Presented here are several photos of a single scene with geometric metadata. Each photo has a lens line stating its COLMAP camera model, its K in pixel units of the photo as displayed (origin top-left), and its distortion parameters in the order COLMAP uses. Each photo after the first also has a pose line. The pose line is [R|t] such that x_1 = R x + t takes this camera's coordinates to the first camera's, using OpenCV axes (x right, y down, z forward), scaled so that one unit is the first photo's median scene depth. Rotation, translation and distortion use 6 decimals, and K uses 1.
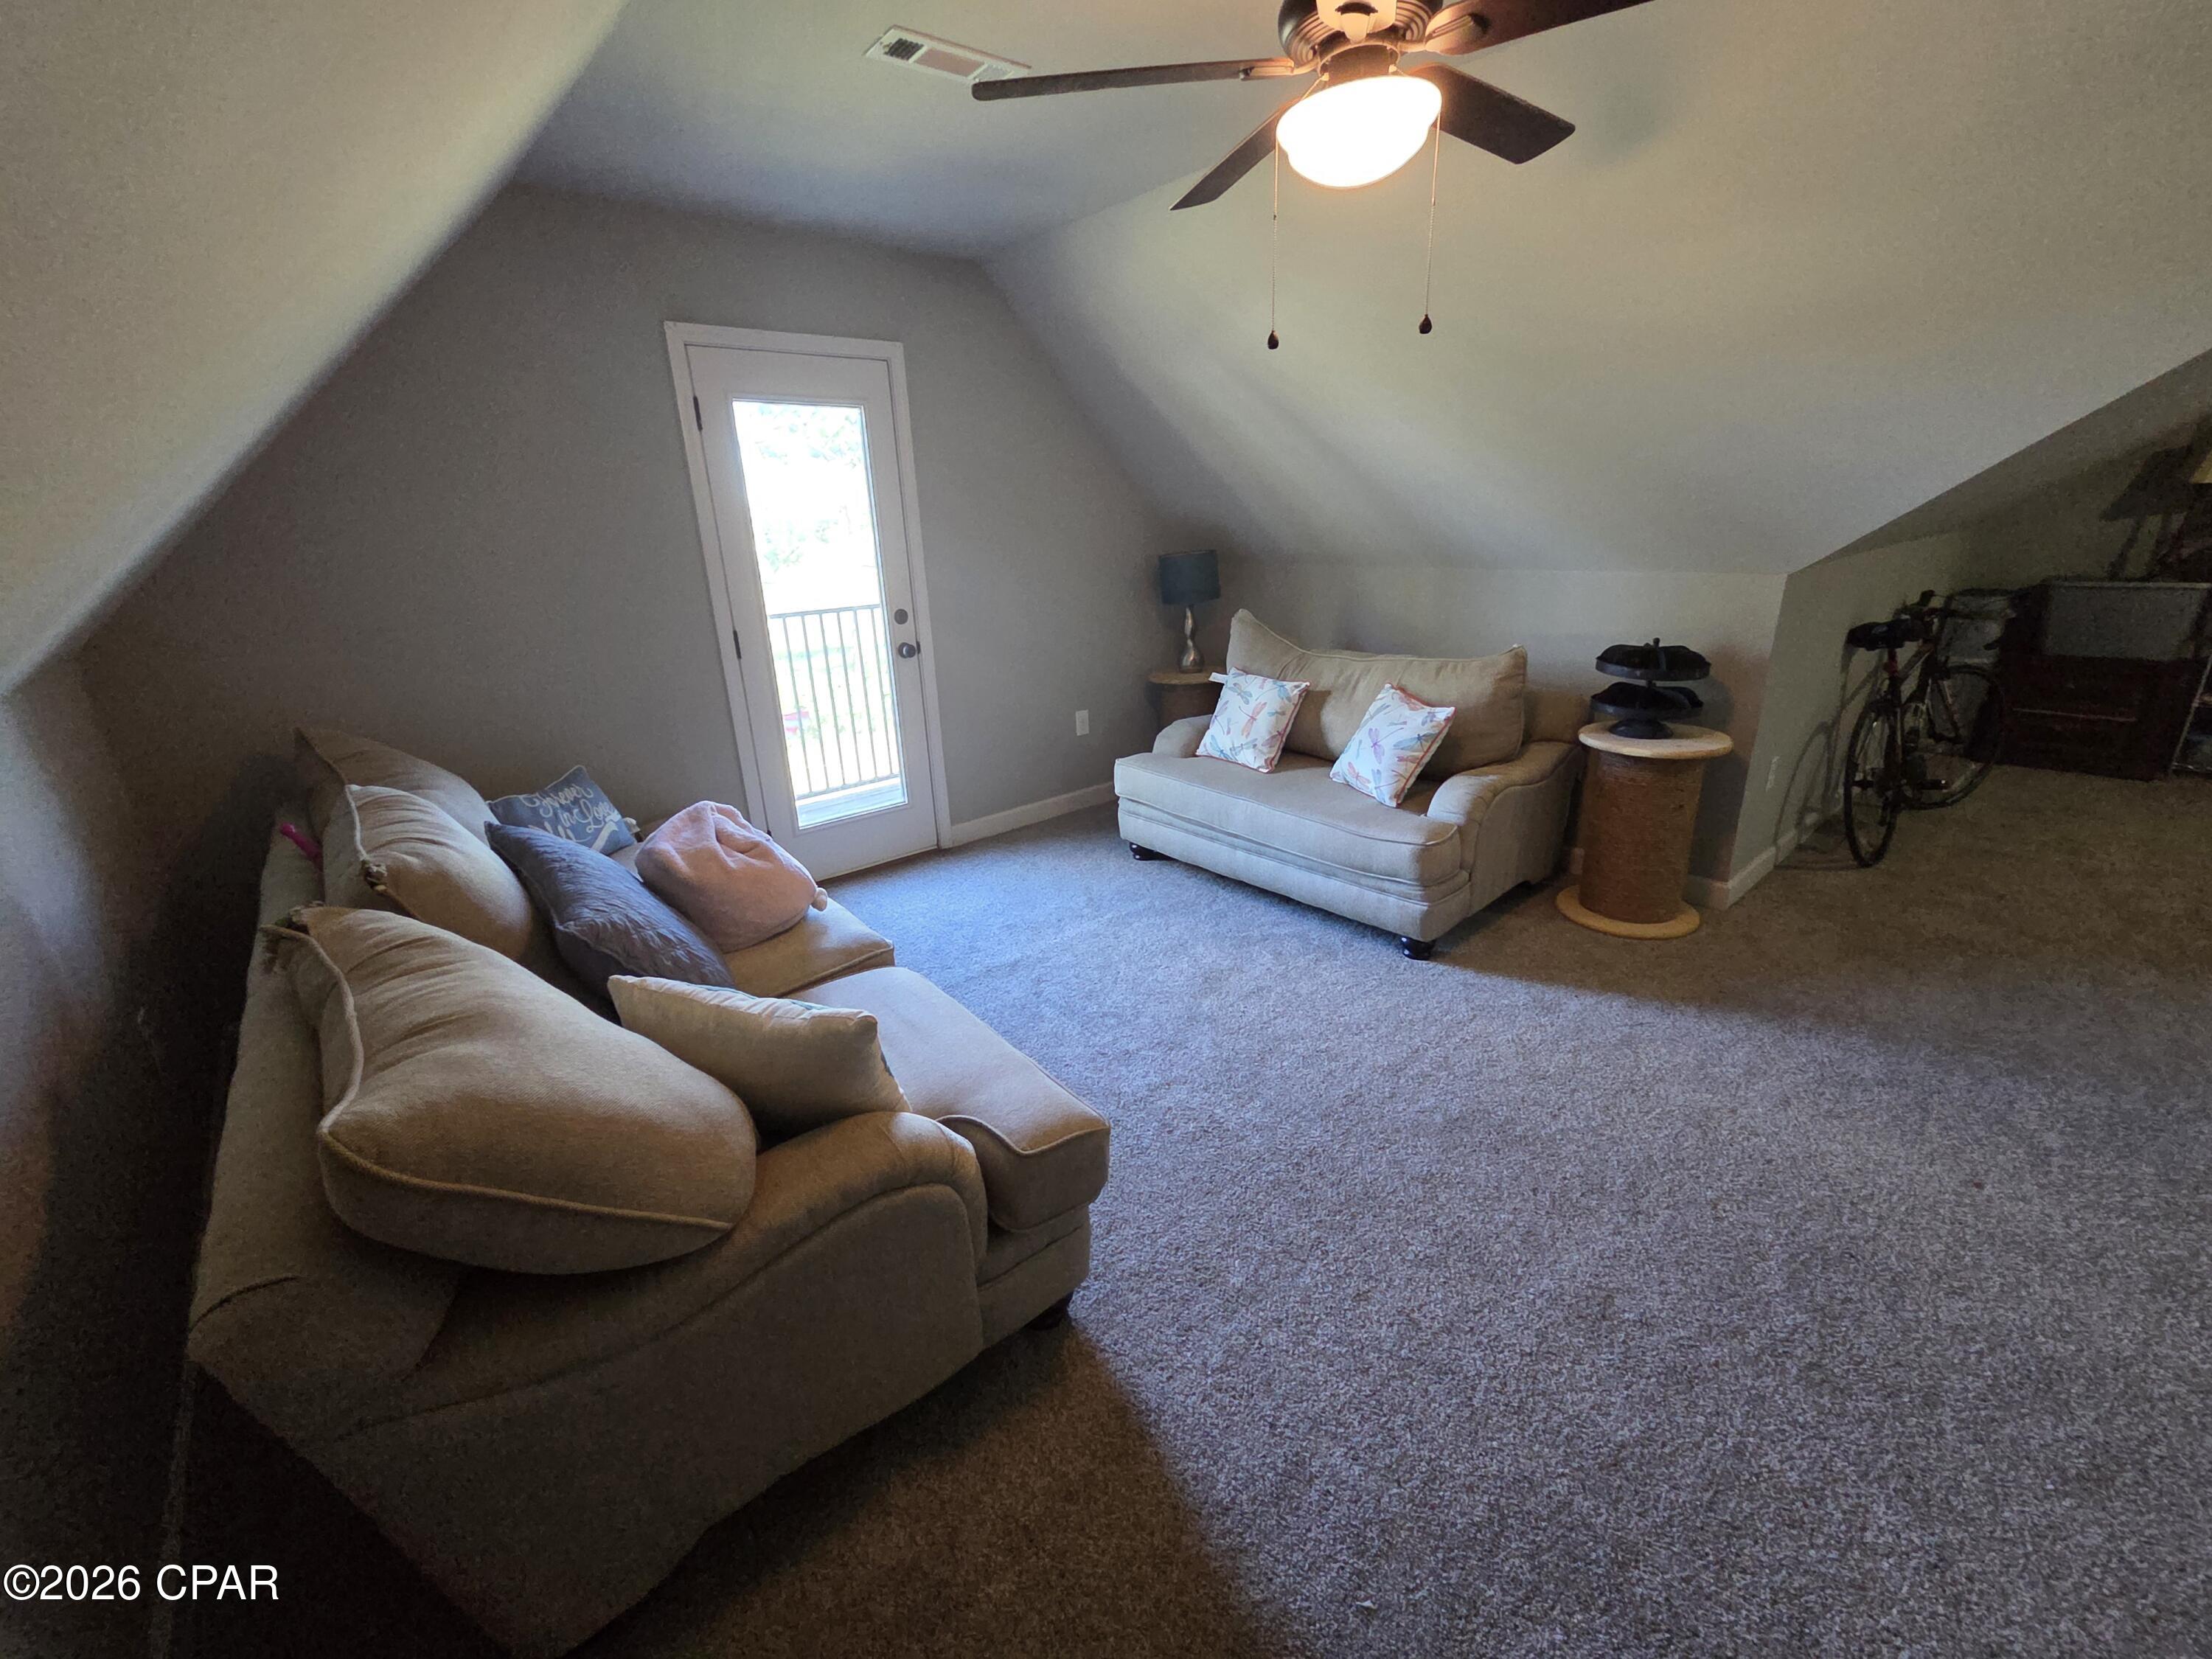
lens RADIAL K [[906.8, 0, 1102.9], [0, 906.8, 828.7], [0, 0, 1]] dist [0.000758, -0.001021]
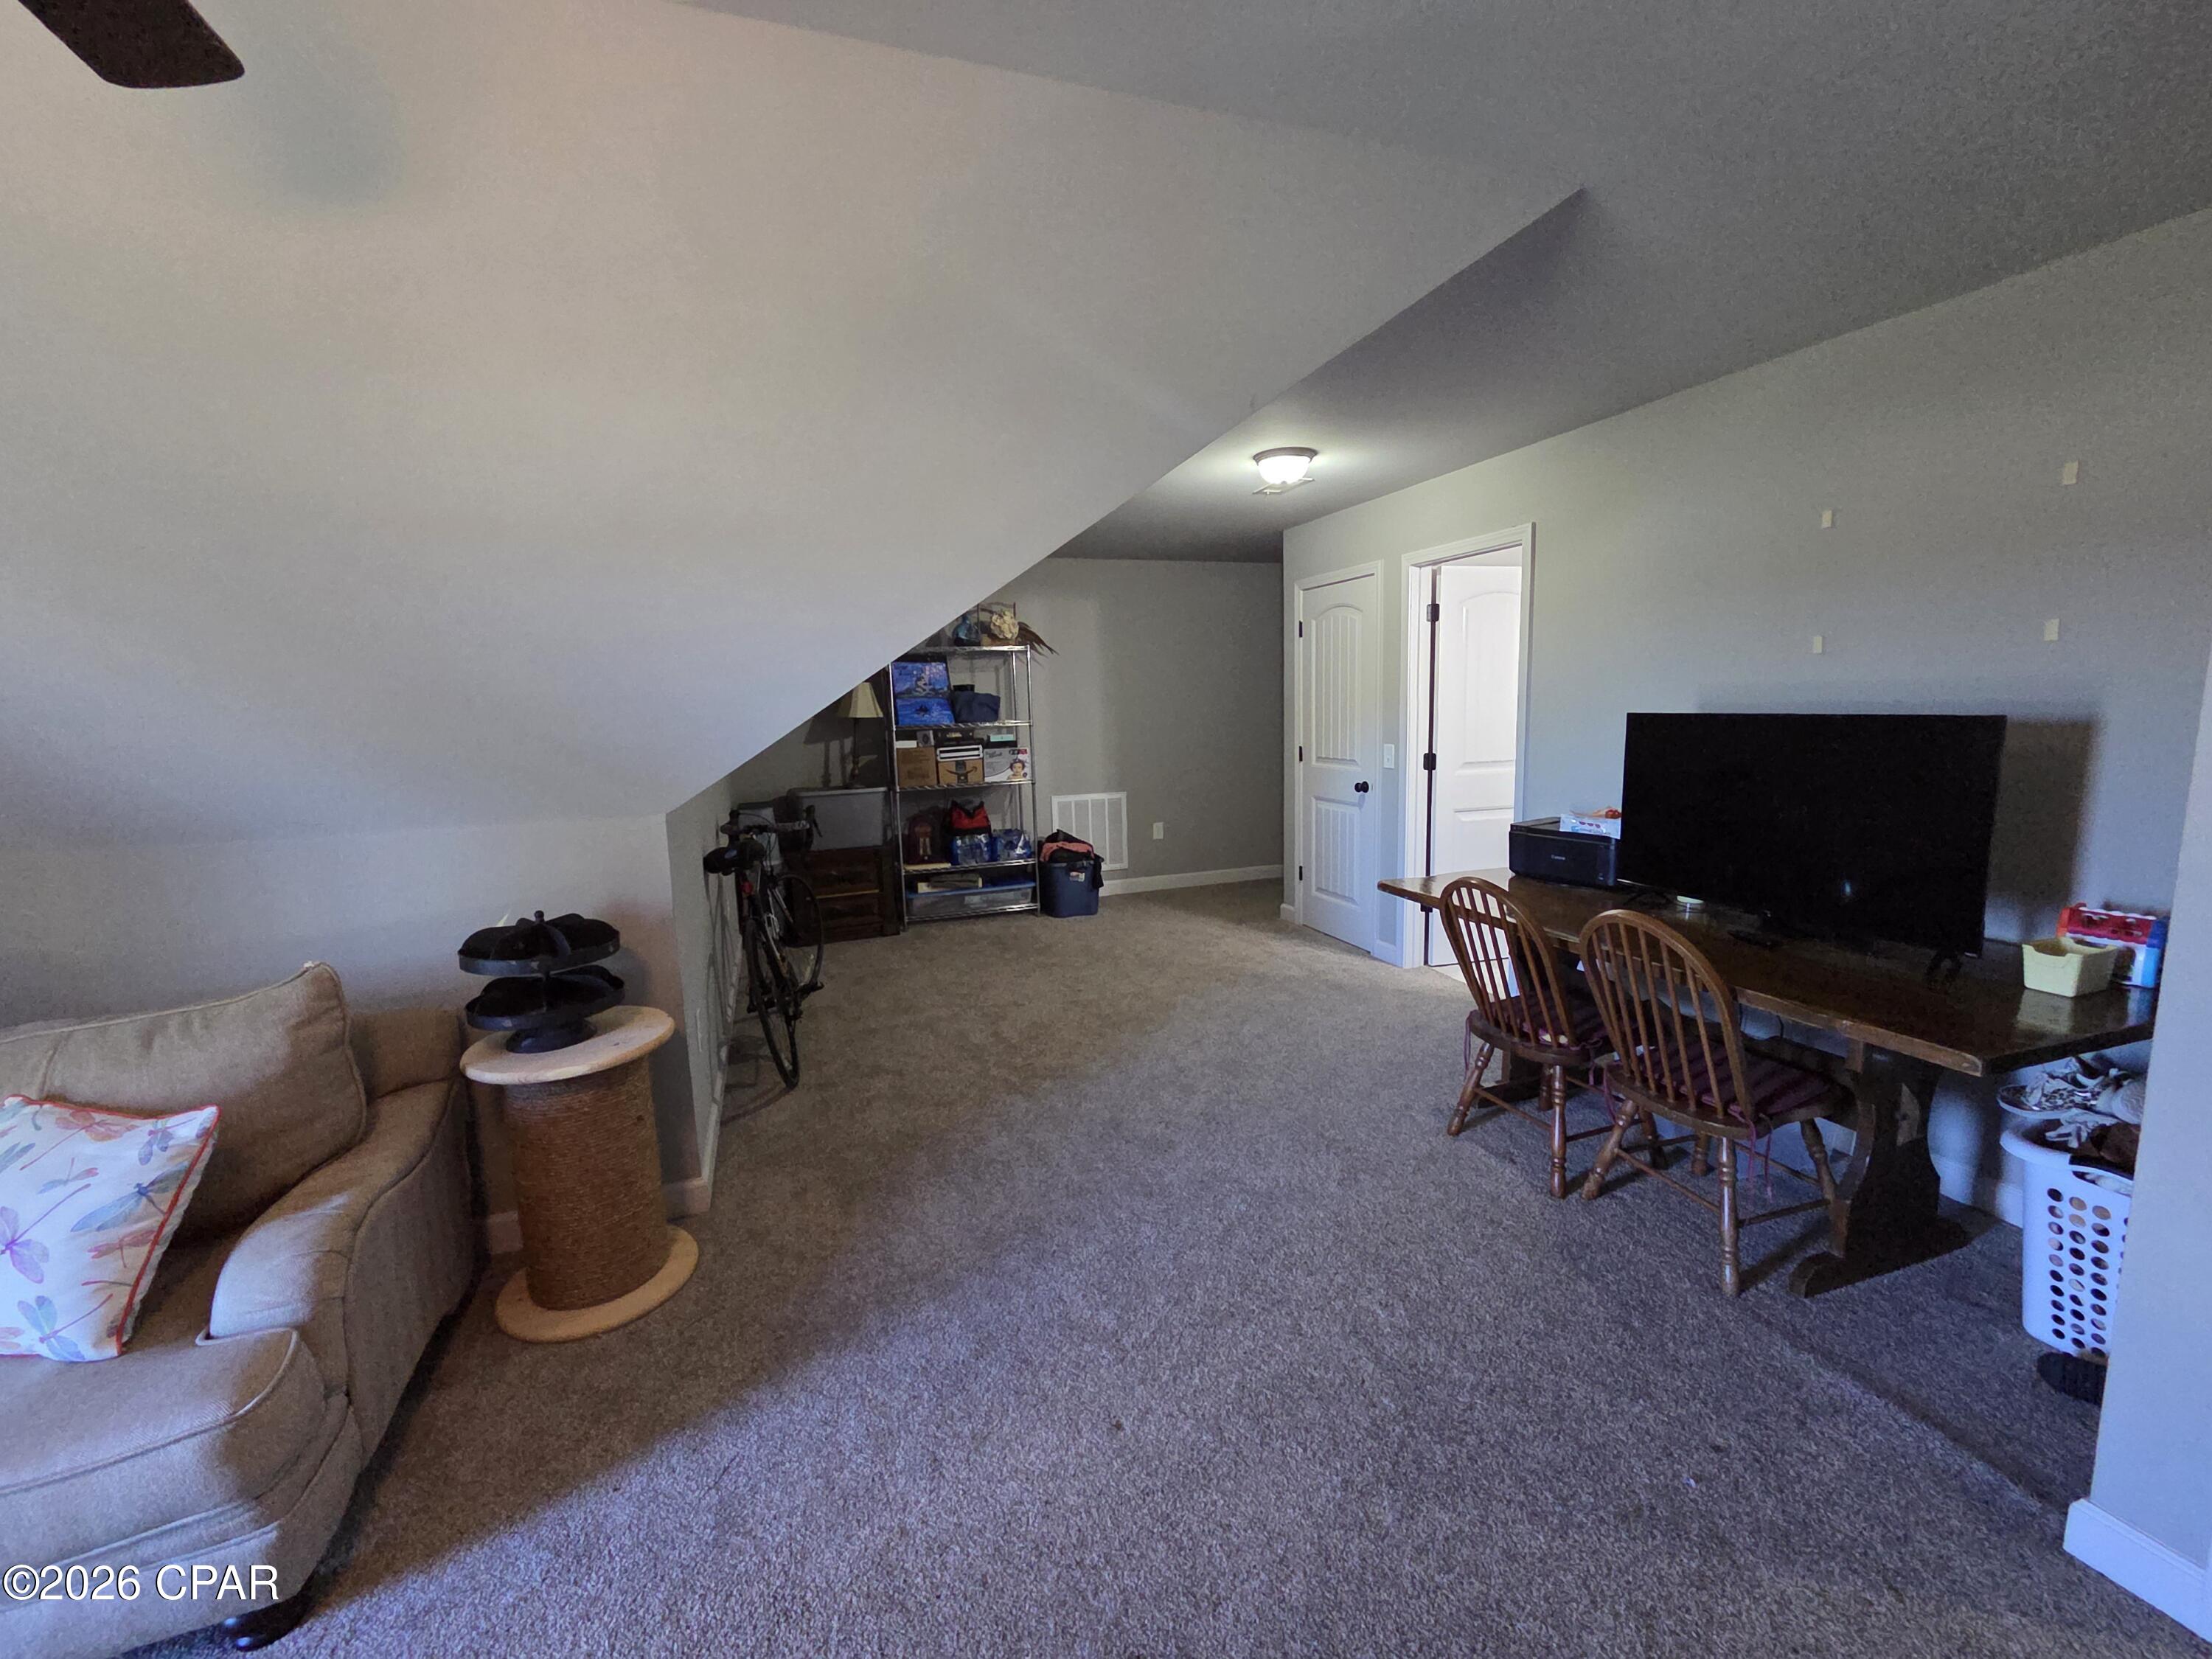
lens RADIAL K [[906.8, 0, 1102.9], [0, 906.8, 828.7], [0, 0, 1]] dist [0.000758, -0.001021]
pose [[0.357367, -0.104559, 0.928093, 0.099854], [0.321529, 0.946744, -0.017146, -0.110340], [-0.876874, 0.304536, 0.371954, 0.301030]]
